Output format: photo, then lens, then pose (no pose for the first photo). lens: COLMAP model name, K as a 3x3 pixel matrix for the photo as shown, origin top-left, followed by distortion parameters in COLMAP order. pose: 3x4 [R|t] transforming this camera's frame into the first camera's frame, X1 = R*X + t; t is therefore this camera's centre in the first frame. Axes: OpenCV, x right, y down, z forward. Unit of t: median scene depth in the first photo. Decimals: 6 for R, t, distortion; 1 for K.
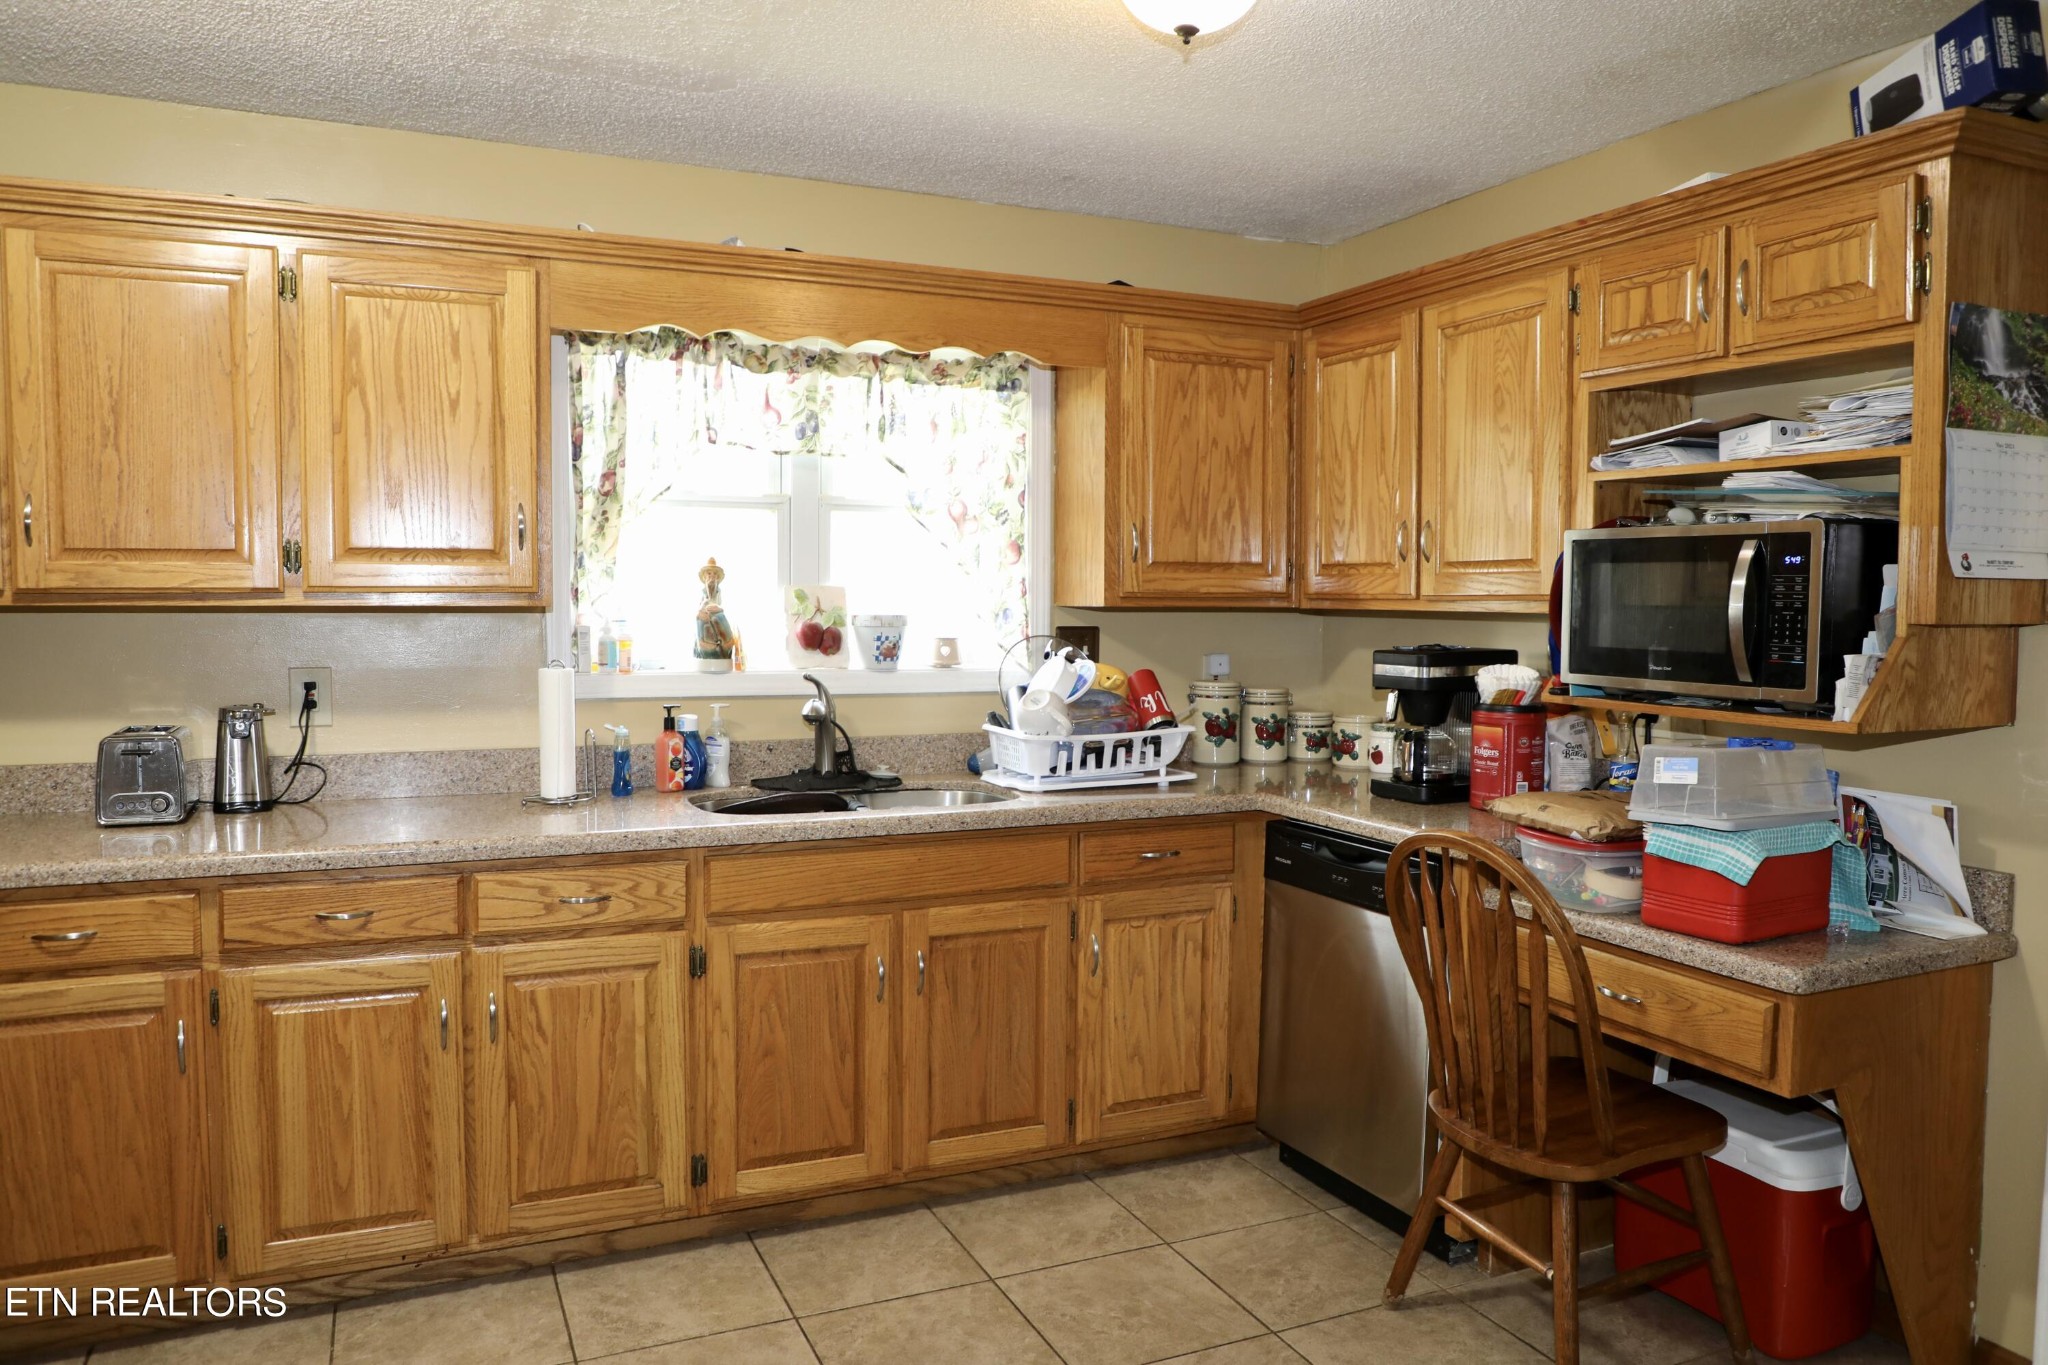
lens RADIAL K [[1410.9, 0, 1016.6], [0, 1410.9, 677.4], [0, 0, 1]] dist [-0.064293, 0.041407]
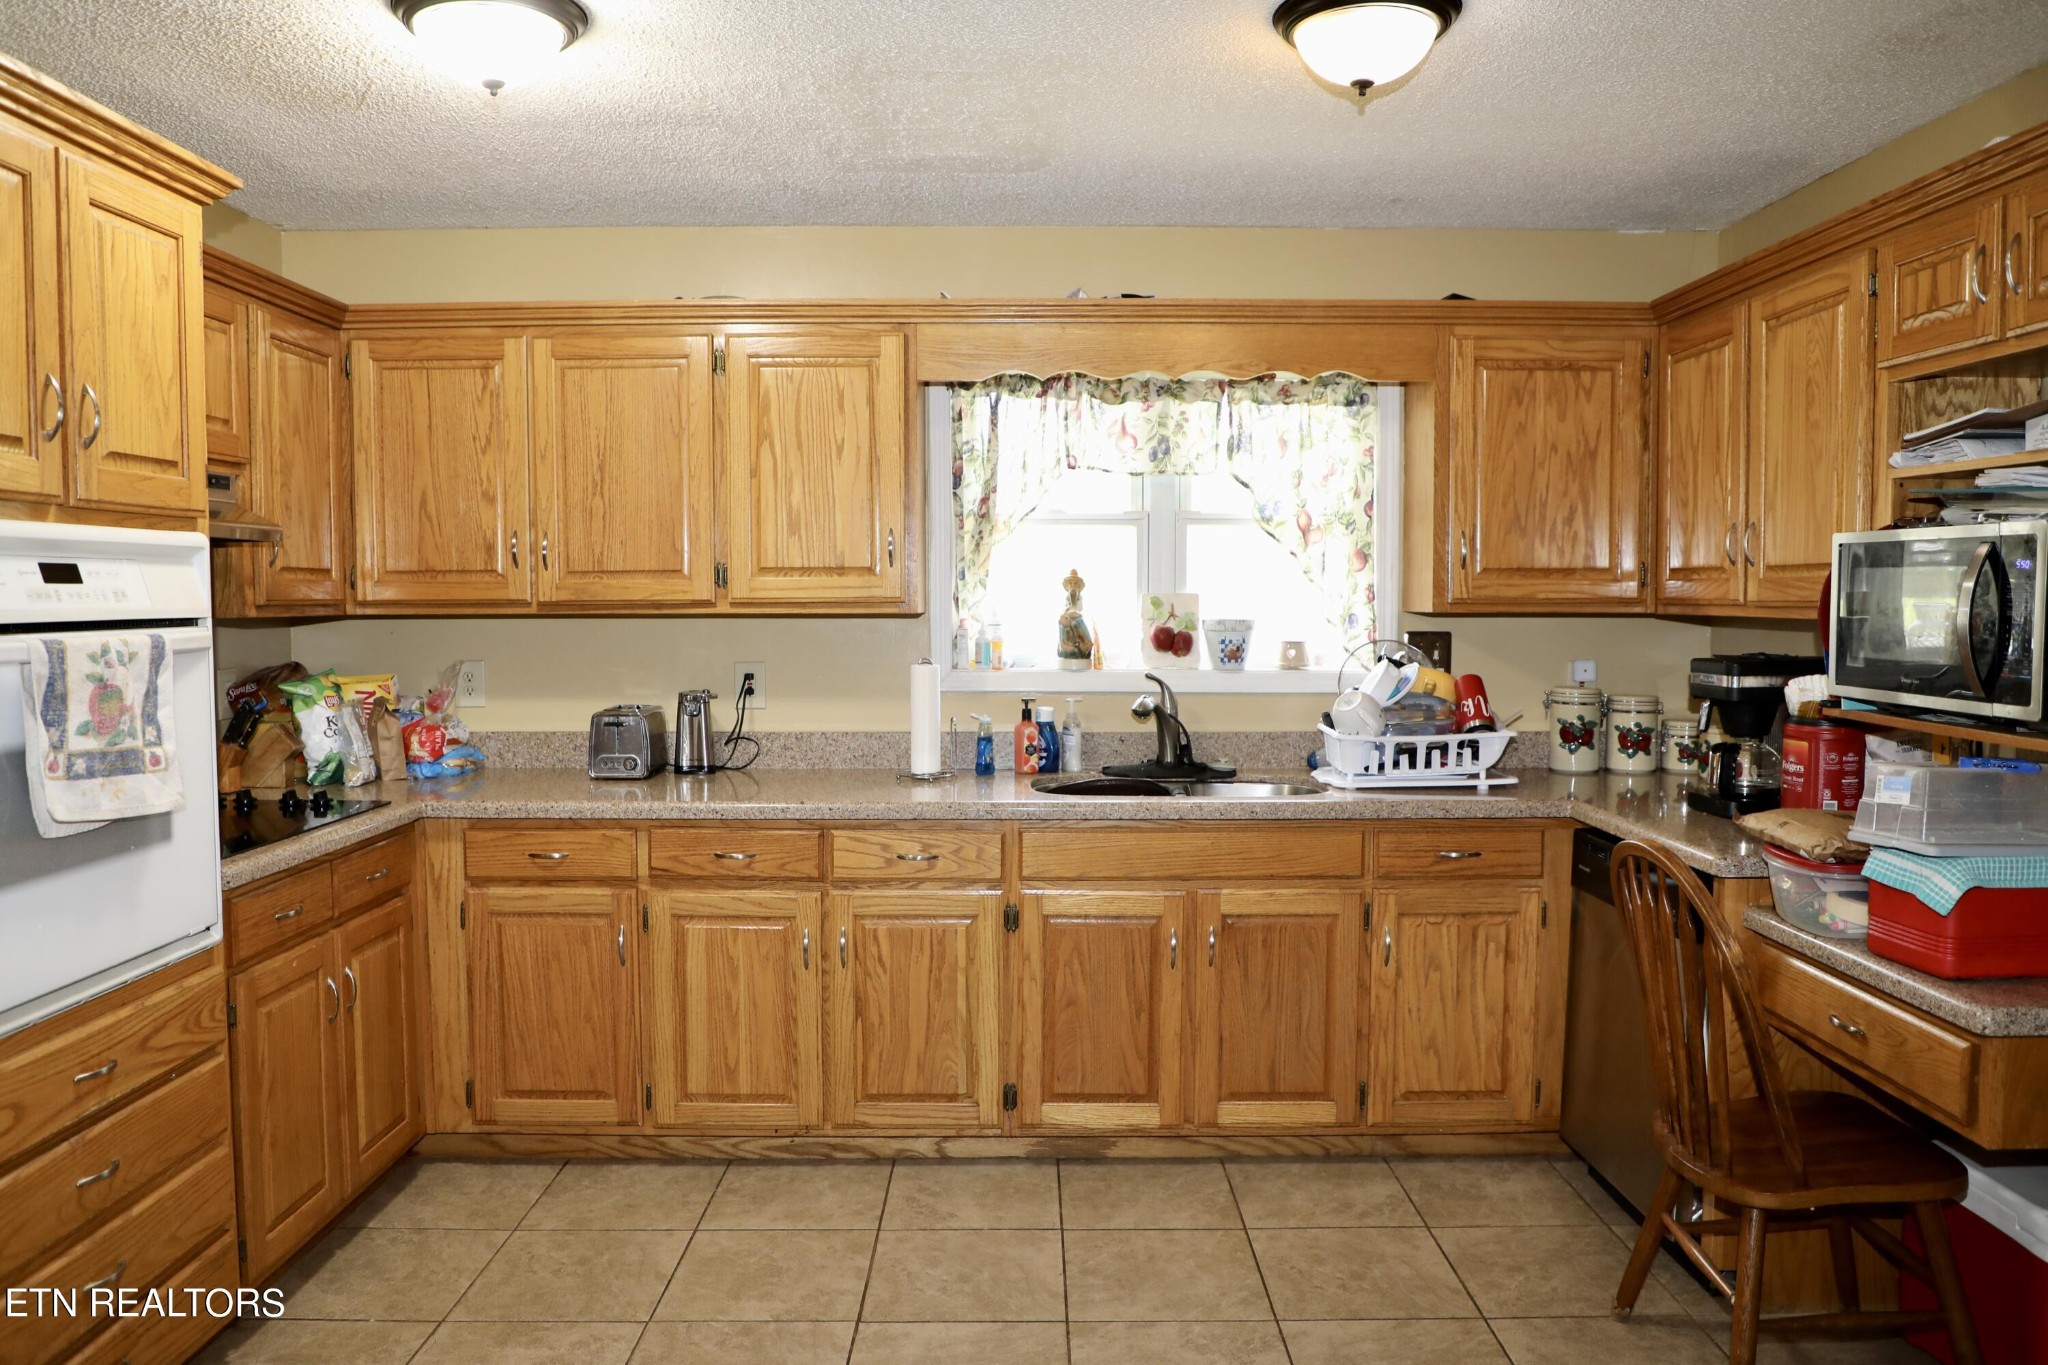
lens RADIAL K [[1425.9, 0, 1030.7], [0, 1425.9, 676.9], [0, 0, 1]] dist [-0.064083, 0.037667]
pose [[0.915910, 0.016673, -0.401037, 0.245898], [-0.016642, 0.999855, 0.003560, -0.002325], [0.401039, 0.003413, 0.916055, -0.076493]]
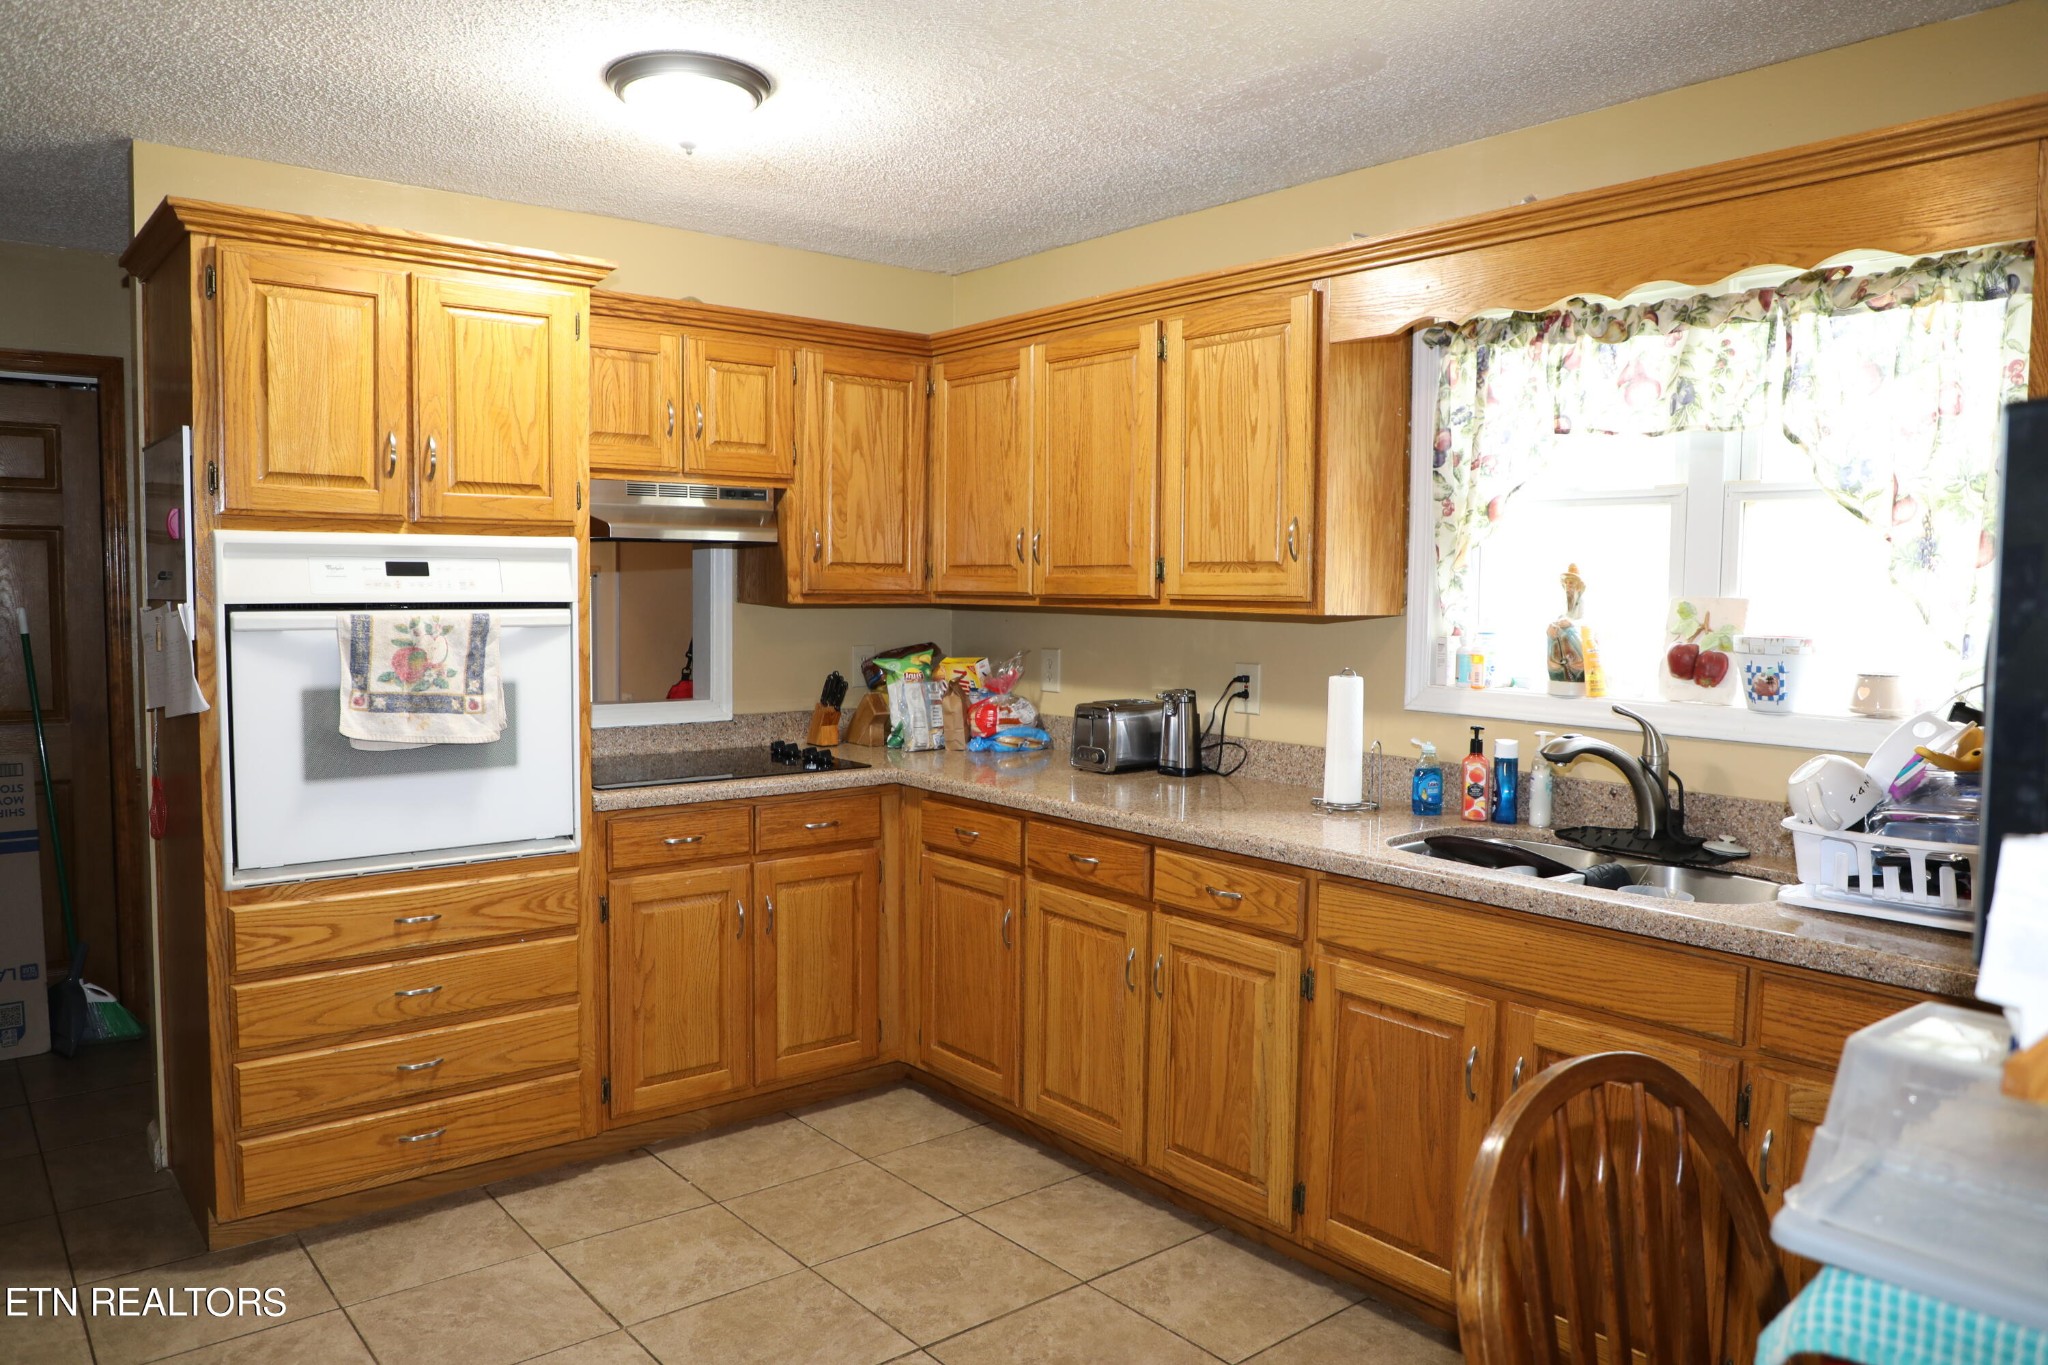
lens RADIAL K [[1425.9, 0, 1030.7], [0, 1425.9, 676.9], [0, 0, 1]] dist [-0.064083, 0.037667]
pose [[0.273919, 0.060781, -0.959830, 0.612392], [-0.062860, 0.996999, 0.045195, -0.039376], [0.959696, 0.047955, 0.276918, 0.506477]]
